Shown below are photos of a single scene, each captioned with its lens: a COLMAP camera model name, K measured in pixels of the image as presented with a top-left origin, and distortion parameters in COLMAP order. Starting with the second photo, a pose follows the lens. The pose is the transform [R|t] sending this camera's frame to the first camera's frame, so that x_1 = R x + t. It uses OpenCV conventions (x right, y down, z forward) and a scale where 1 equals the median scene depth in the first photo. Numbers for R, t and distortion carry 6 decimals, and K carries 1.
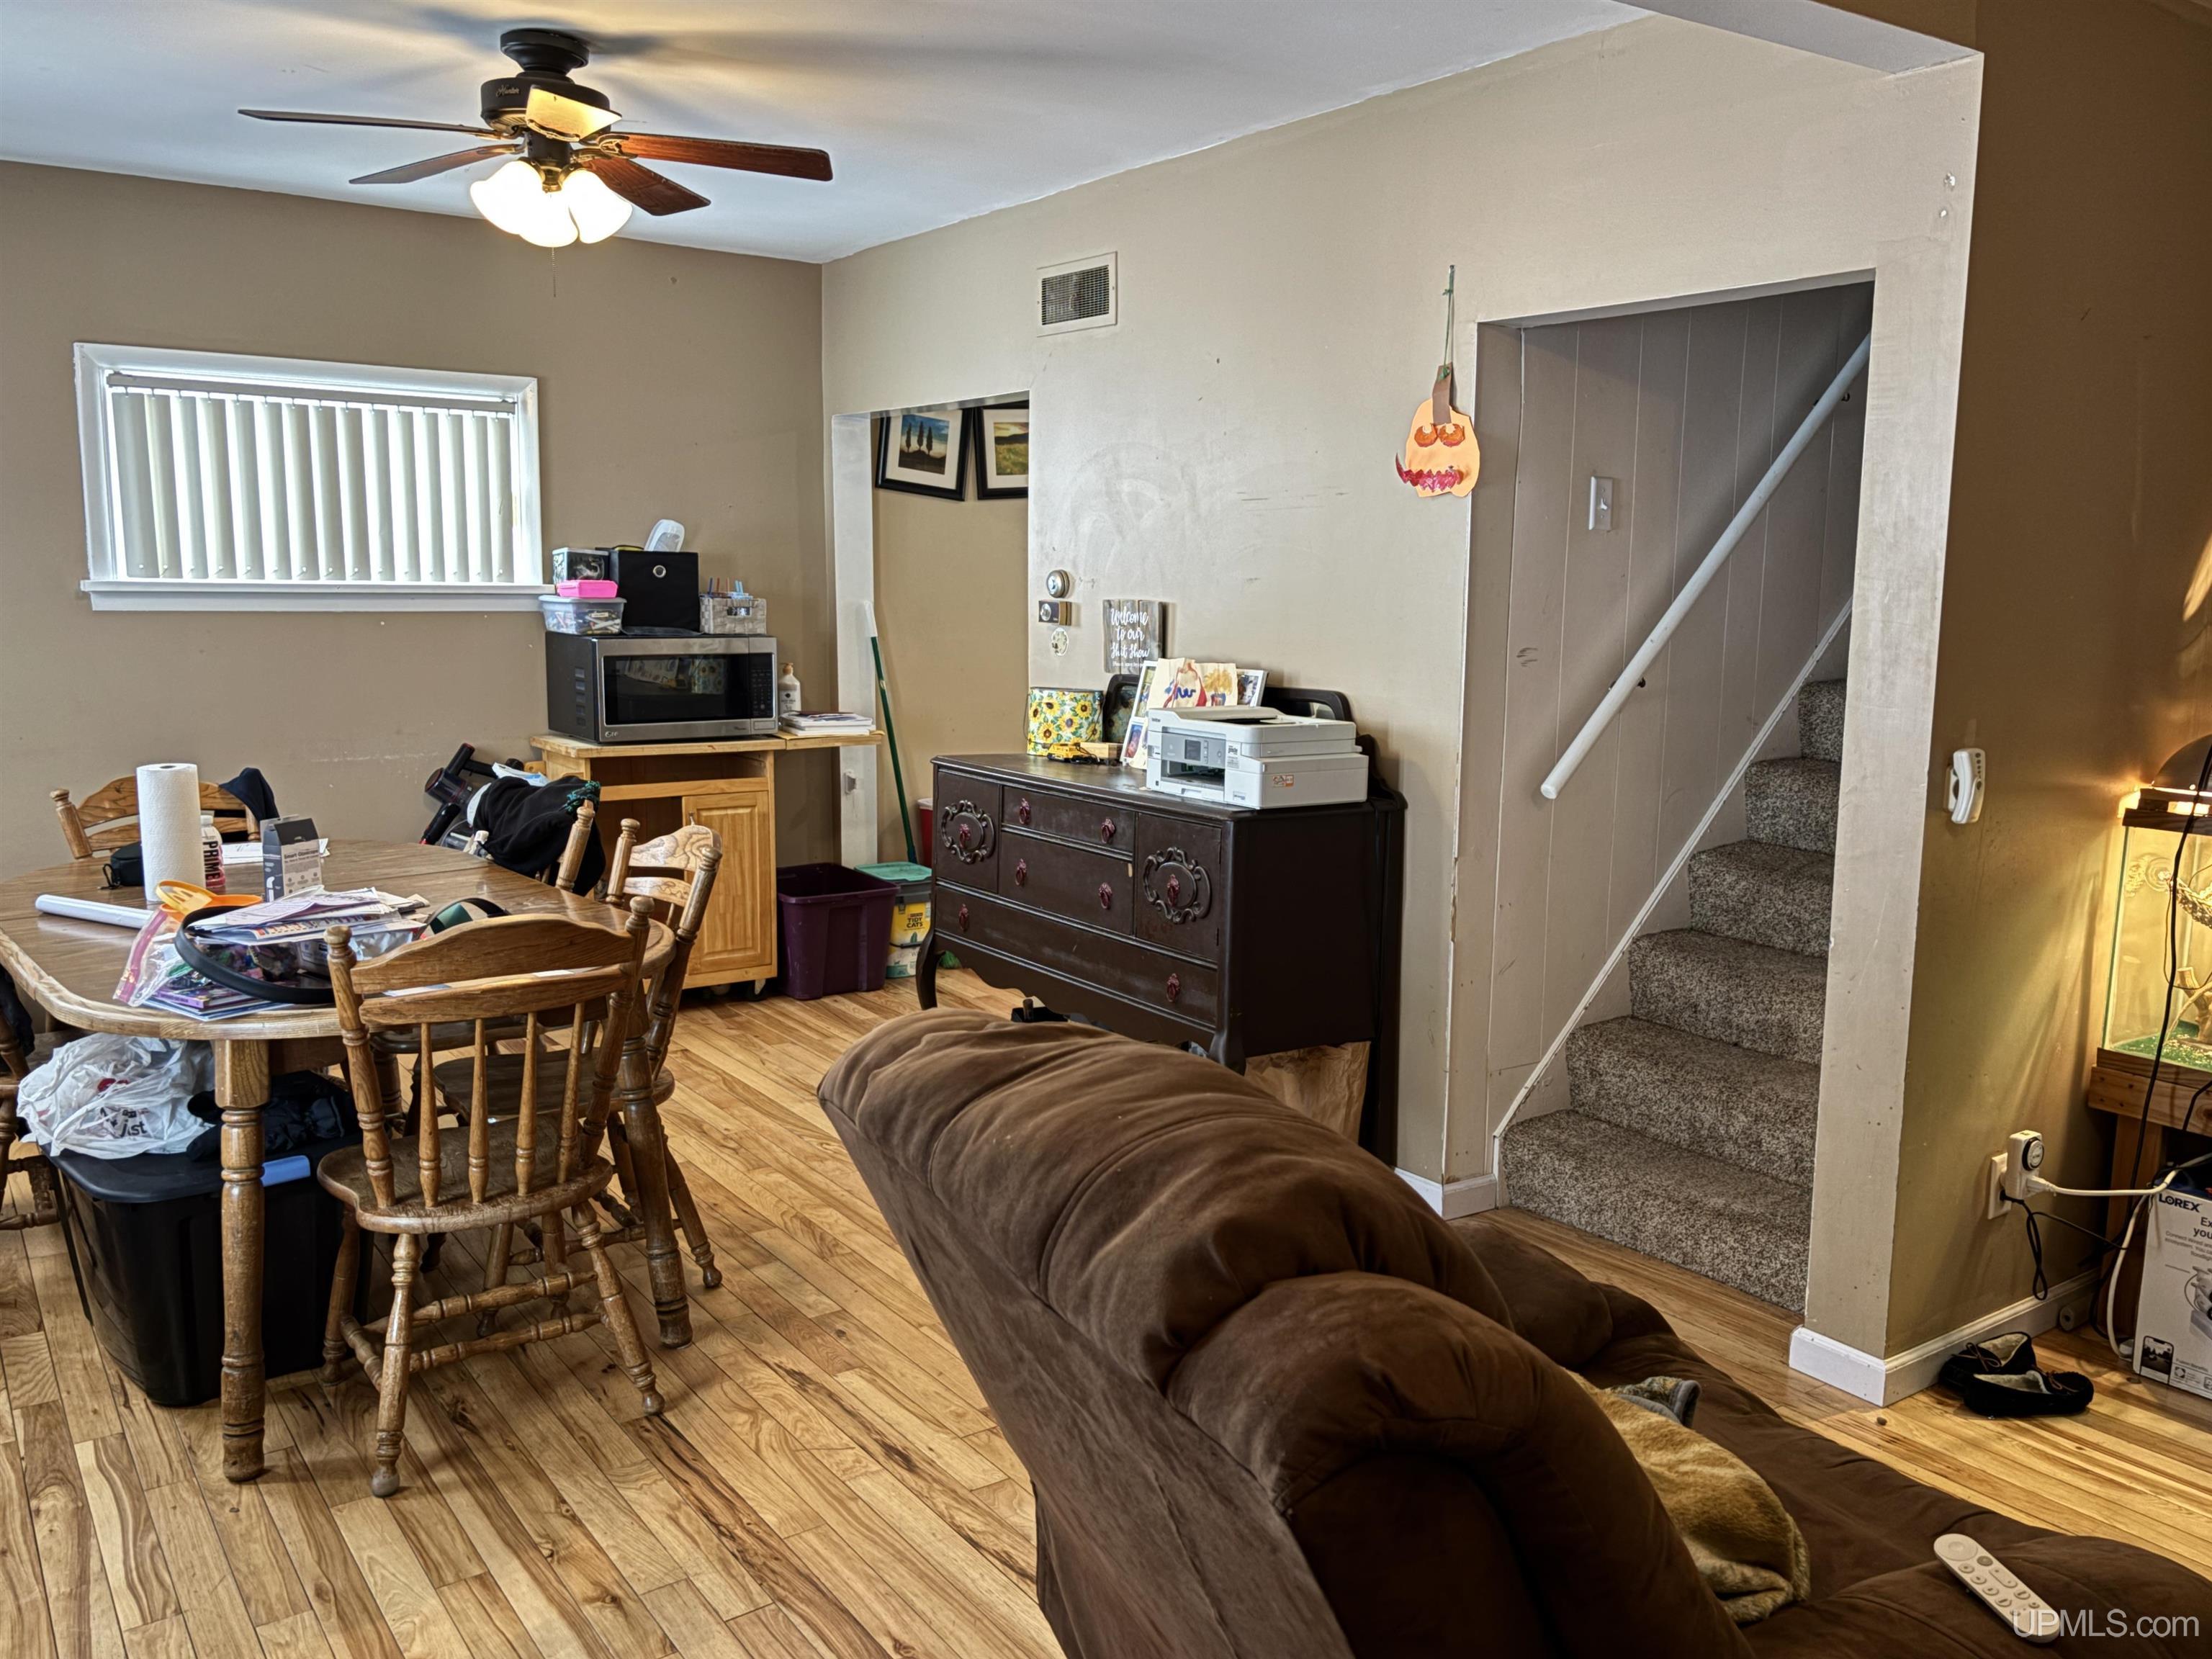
lens RADIAL K [[1696.0, 0, 1107.3], [0, 1696.0, 806.4], [0, 0, 1]] dist [0.007891, 0.001224]
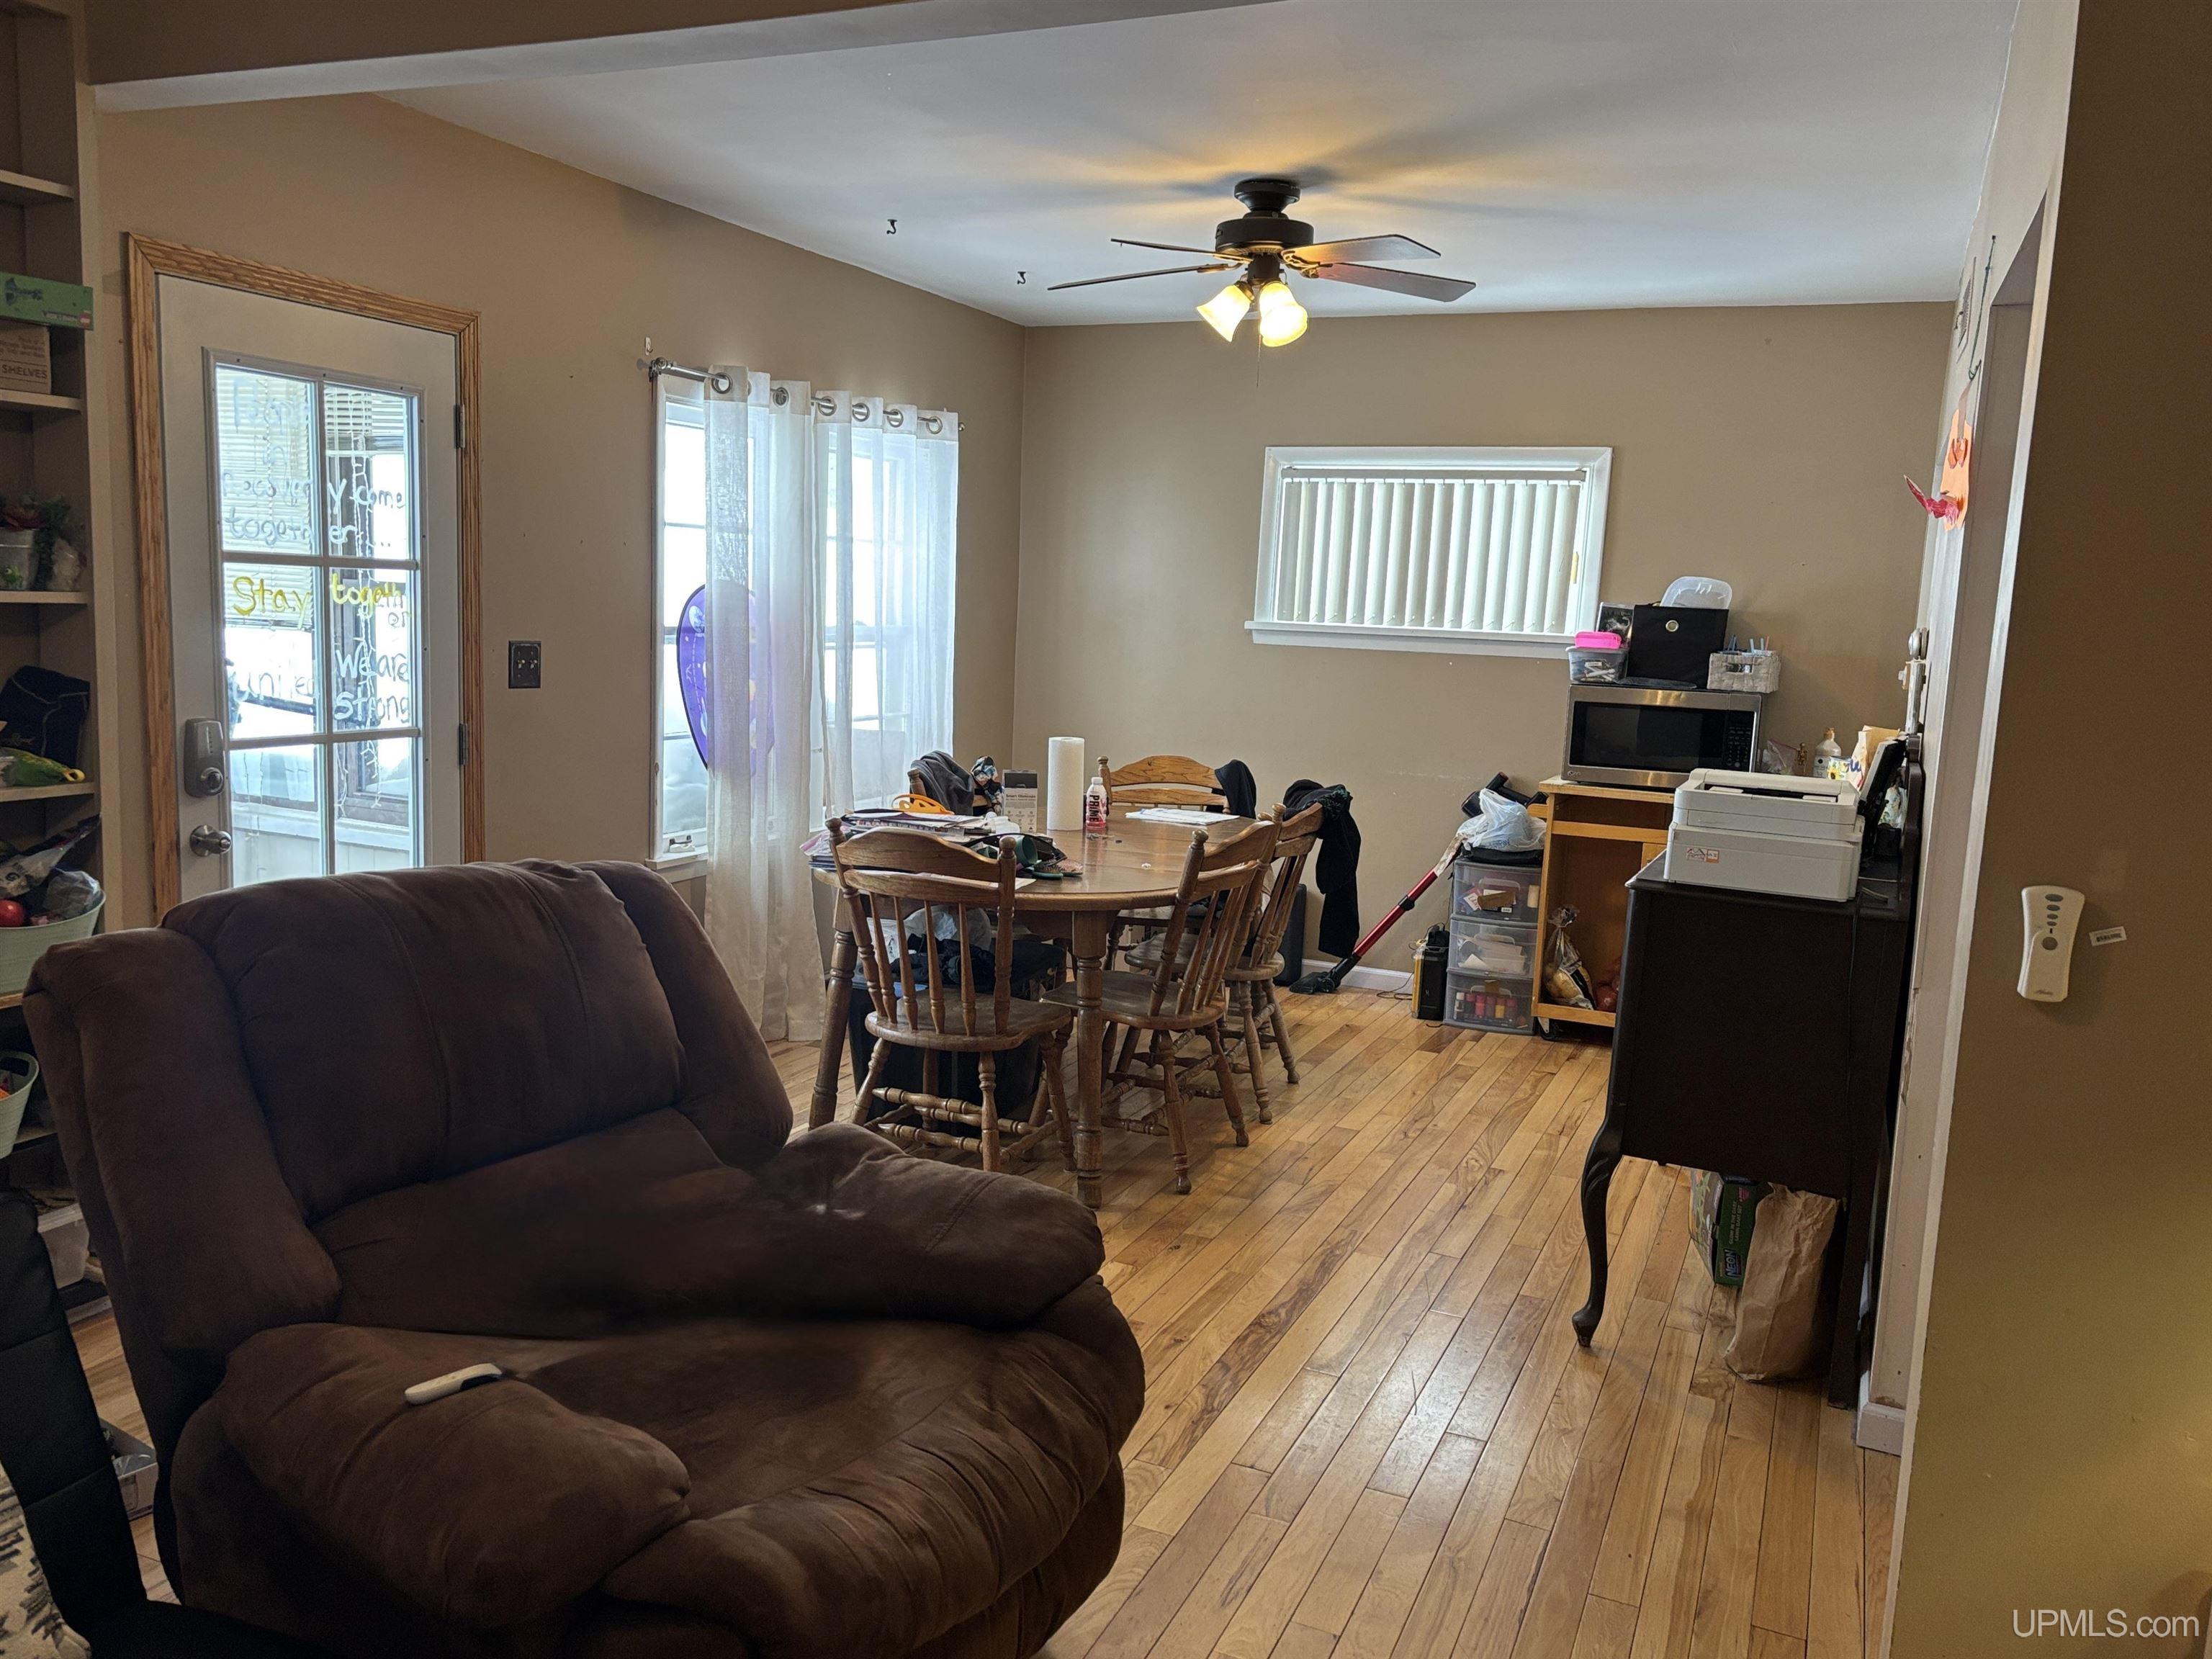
lens RADIAL K [[1708.7, 0, 1109.3], [0, 1708.7, 827.2], [0, 0, 1]] dist [-0.011834, -0.005772]
pose [[0.499688, 0.122586, -0.857488, 0.498397], [-0.151943, 0.986991, 0.052558, -0.021226], [0.852775, 0.104027, 0.511813, 0.199676]]
